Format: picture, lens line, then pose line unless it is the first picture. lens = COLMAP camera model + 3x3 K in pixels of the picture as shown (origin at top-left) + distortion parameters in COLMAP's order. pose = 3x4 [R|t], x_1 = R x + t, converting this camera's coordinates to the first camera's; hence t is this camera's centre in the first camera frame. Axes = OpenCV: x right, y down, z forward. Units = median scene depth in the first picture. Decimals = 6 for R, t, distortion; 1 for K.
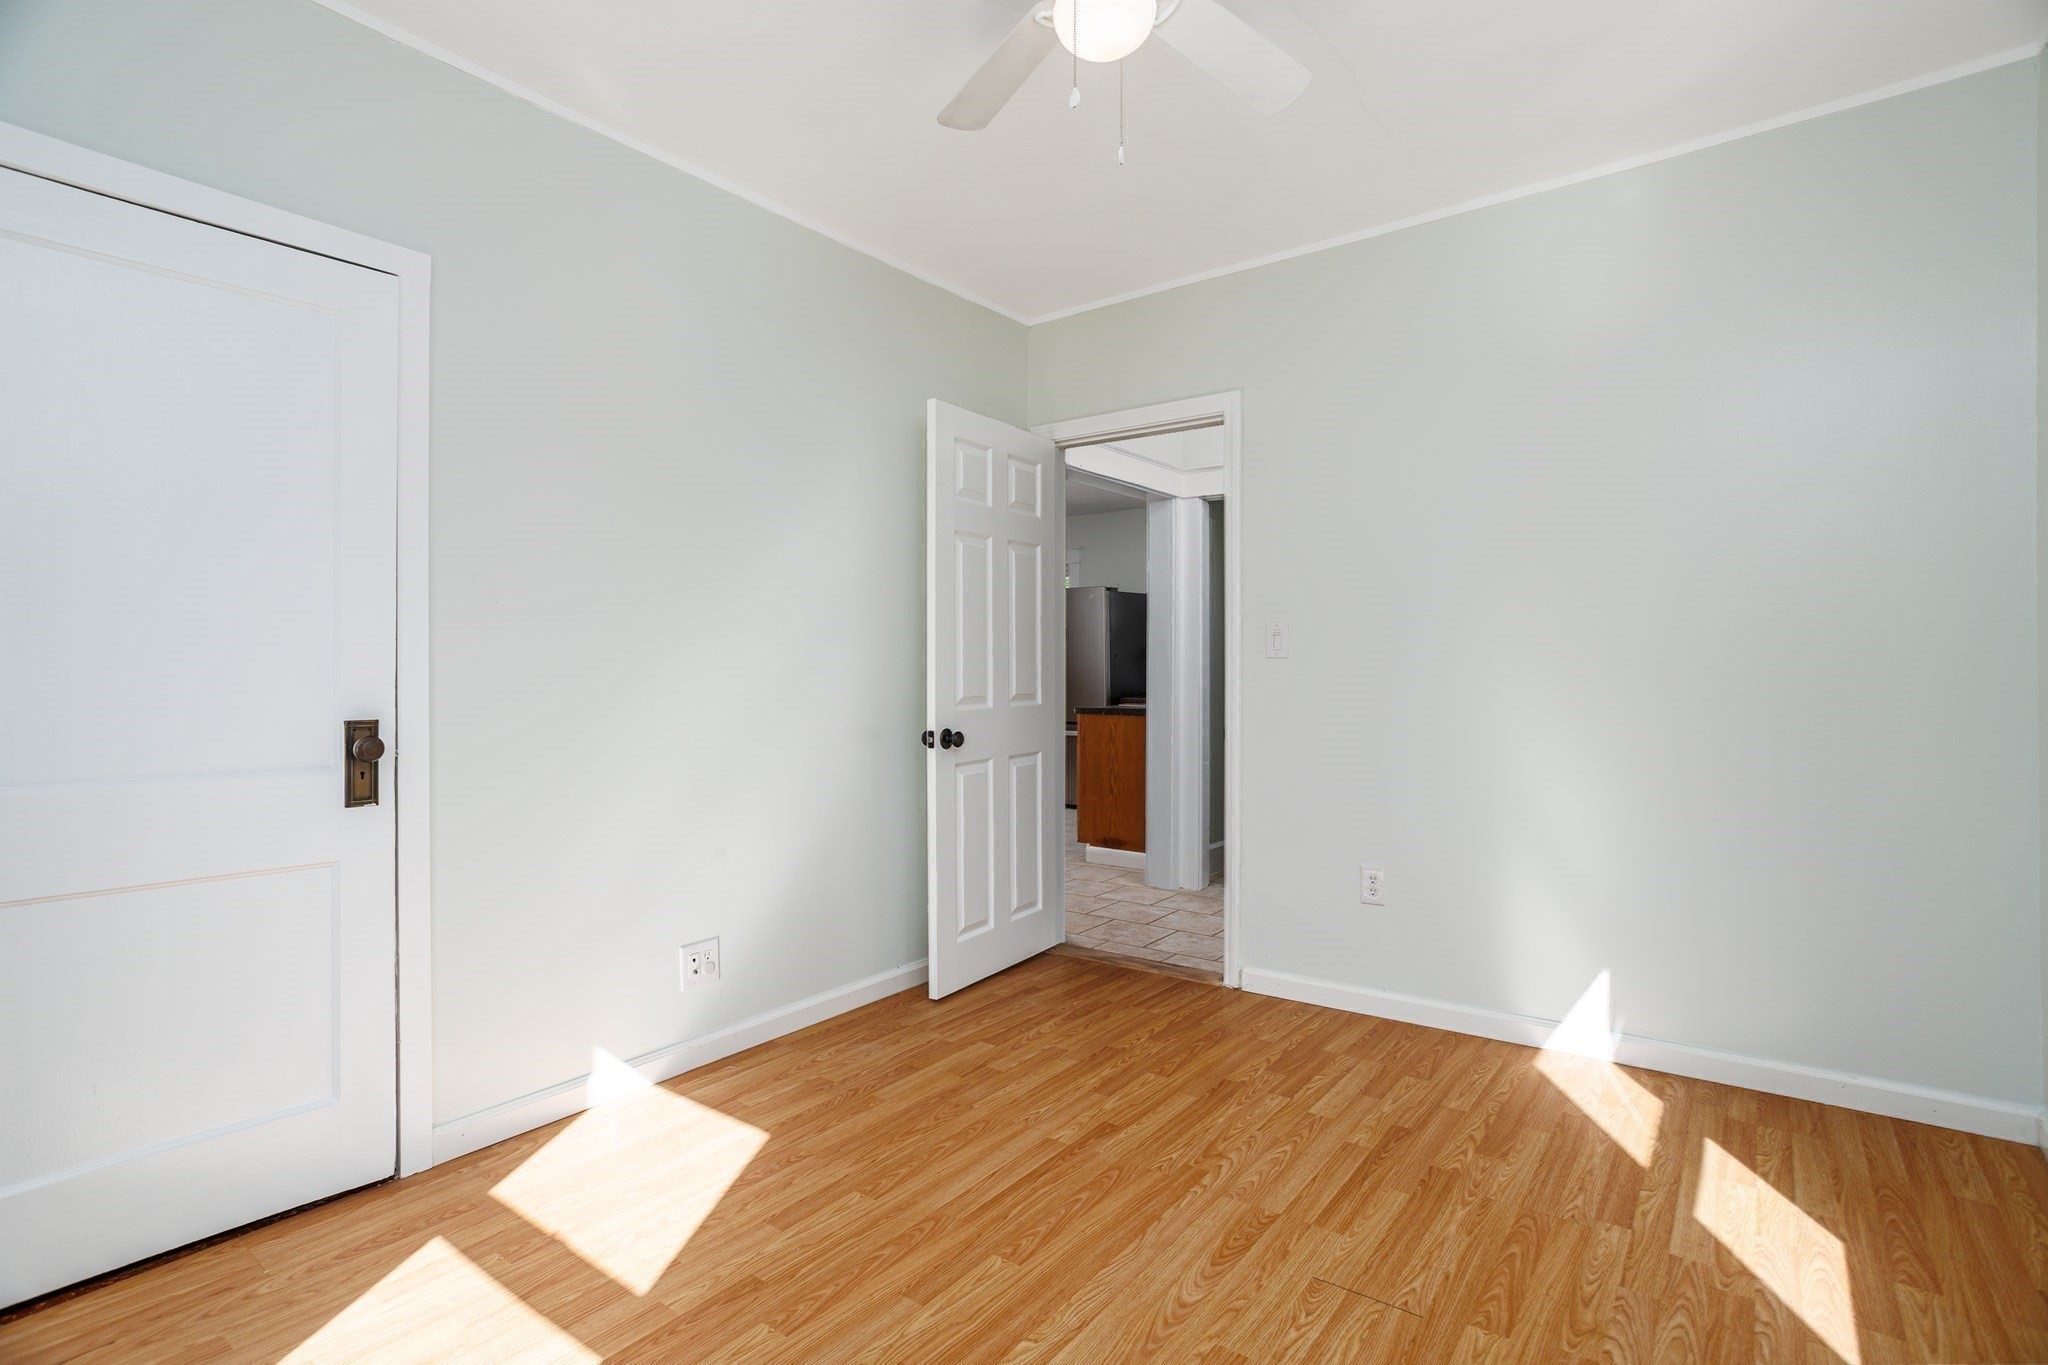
lens RADIAL K [[989.3, 0, 1034.4], [0, 989.3, 673.5], [0, 0, 1]] dist [-0.025847, 0.009721]
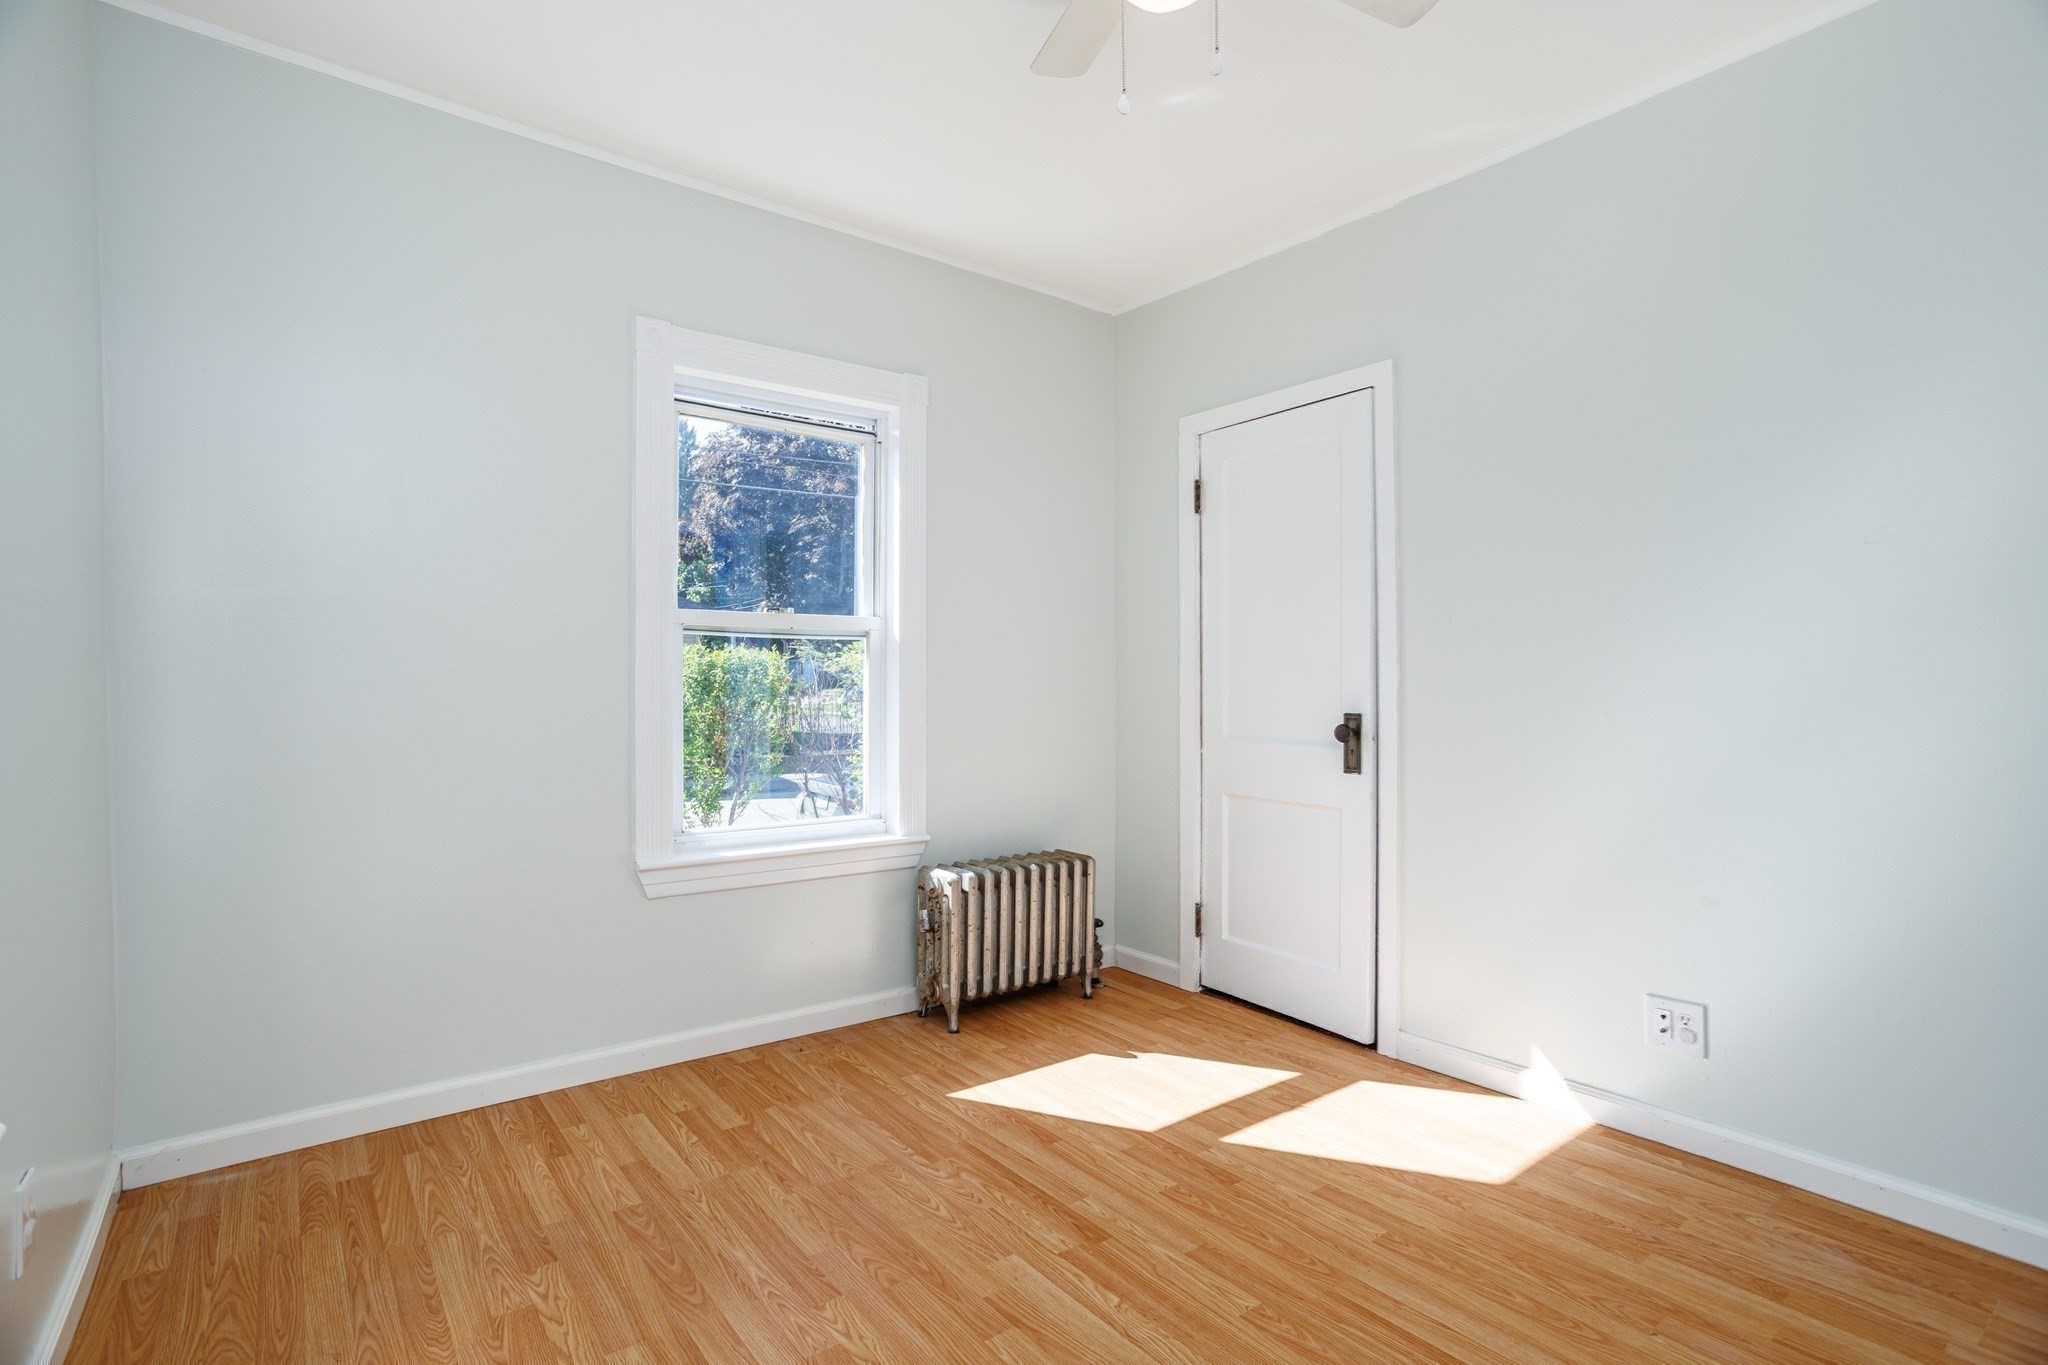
lens RADIAL K [[989.3, 0, 1028.5], [0, 989.3, 684.7], [0, 0, 1]] dist [-0.025847, 0.009721]
pose [[-0.268165, 0.004989, -0.963360, 0.860405], [0.001527, 0.999988, 0.004754, -0.002285], [0.963372, -0.000196, -0.268169, 0.973226]]
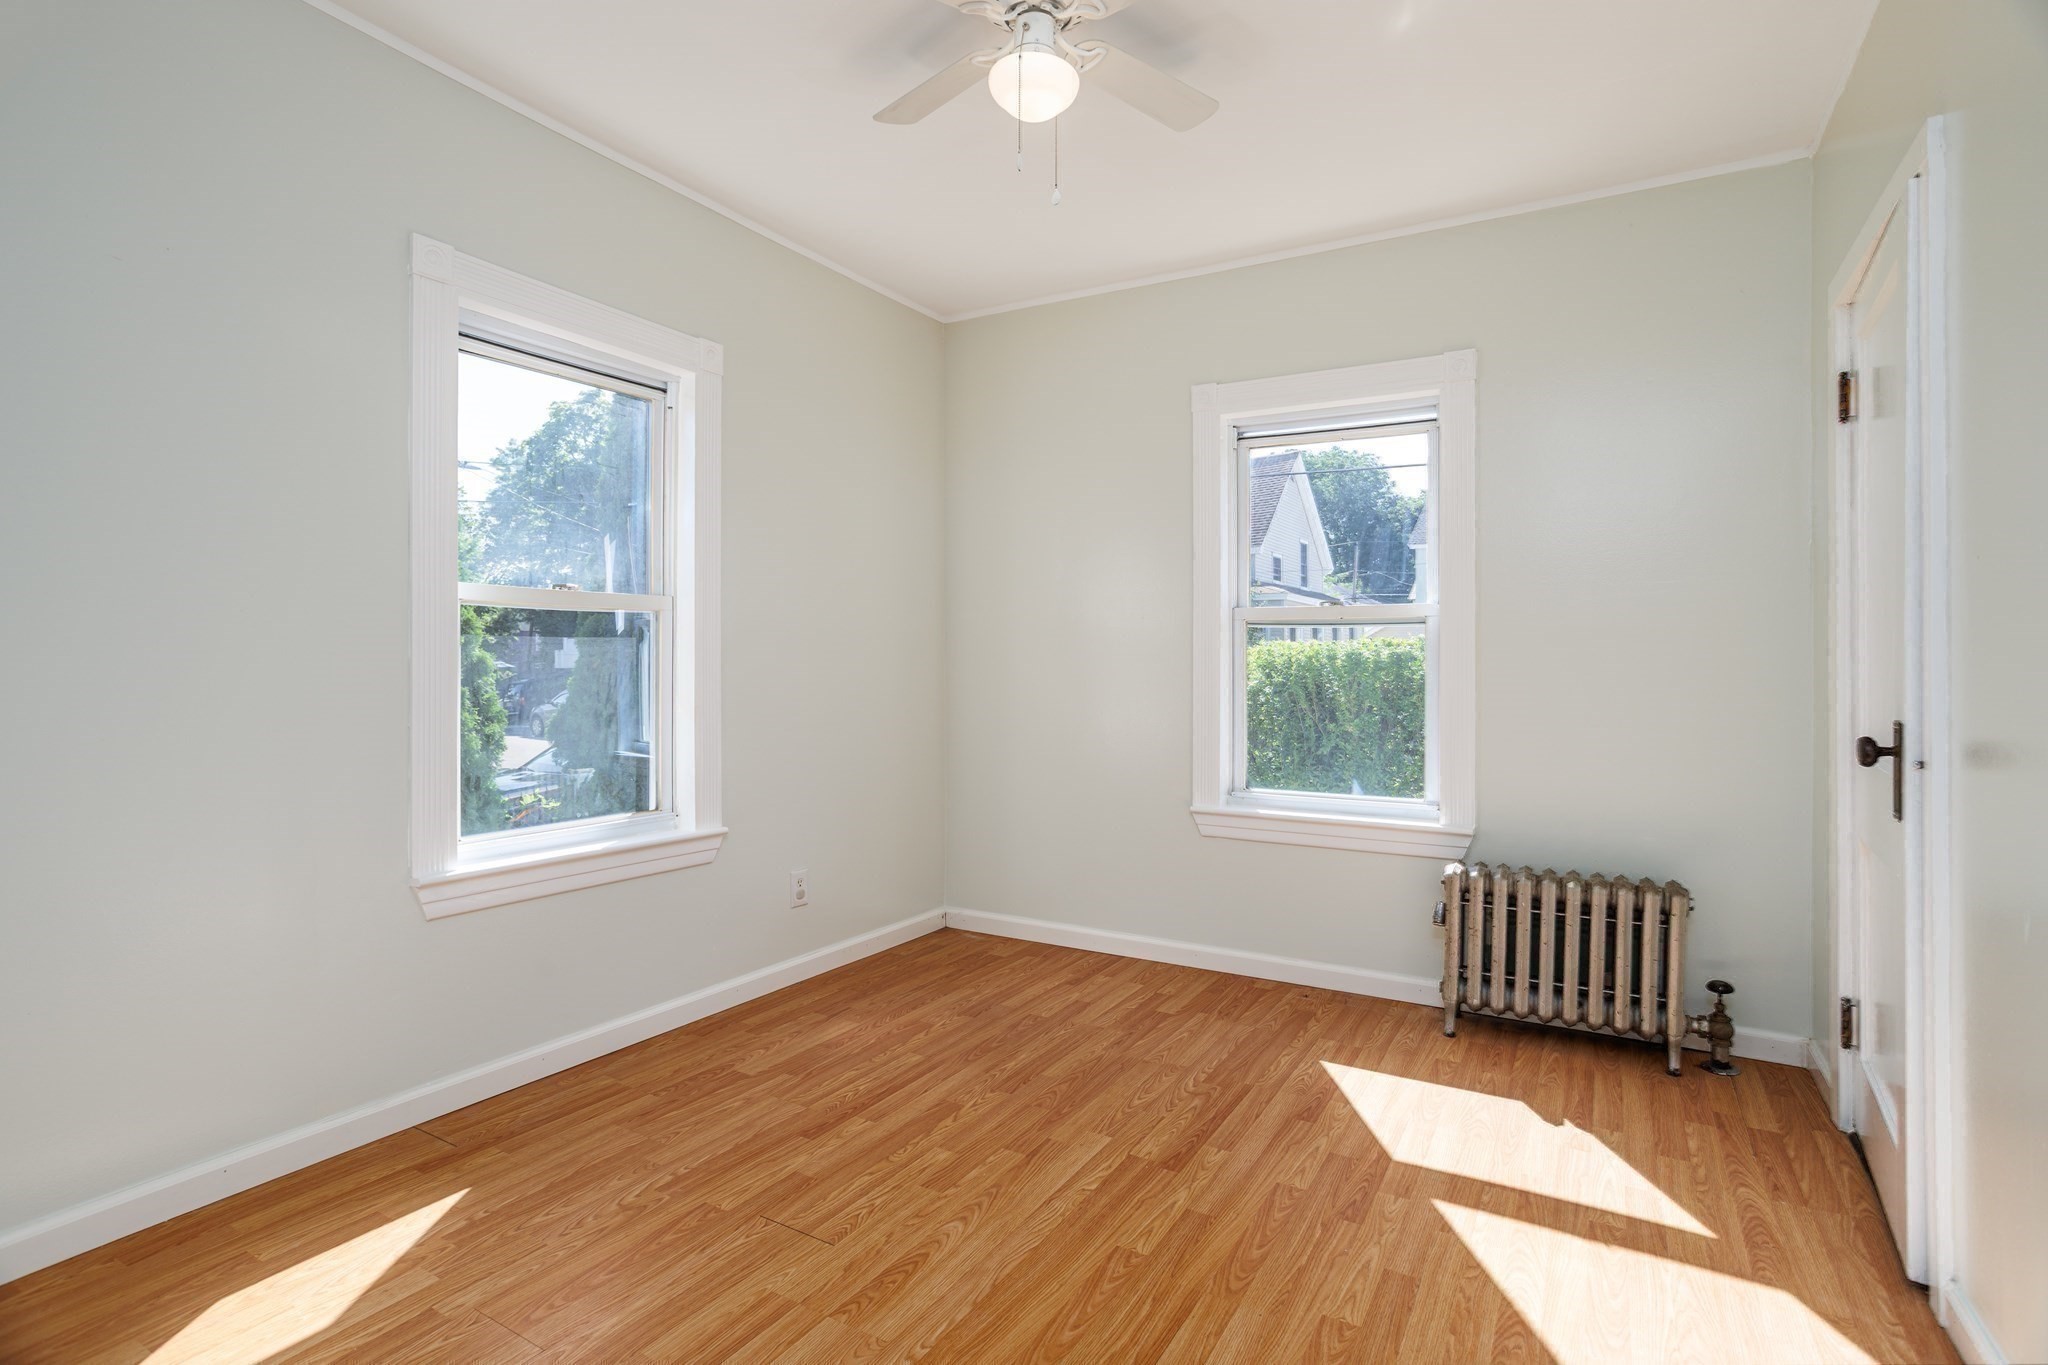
lens RADIAL K [[989.3, 0, 1027.9], [0, 989.3, 674.6], [0, 0, 1]] dist [-0.025847, 0.009721]
pose [[-0.993890, 0.004058, -0.110301, 0.172354], [0.003914, 0.999991, 0.001522, 0.008260], [0.110306, 0.001081, -0.993897, 1.842201]]
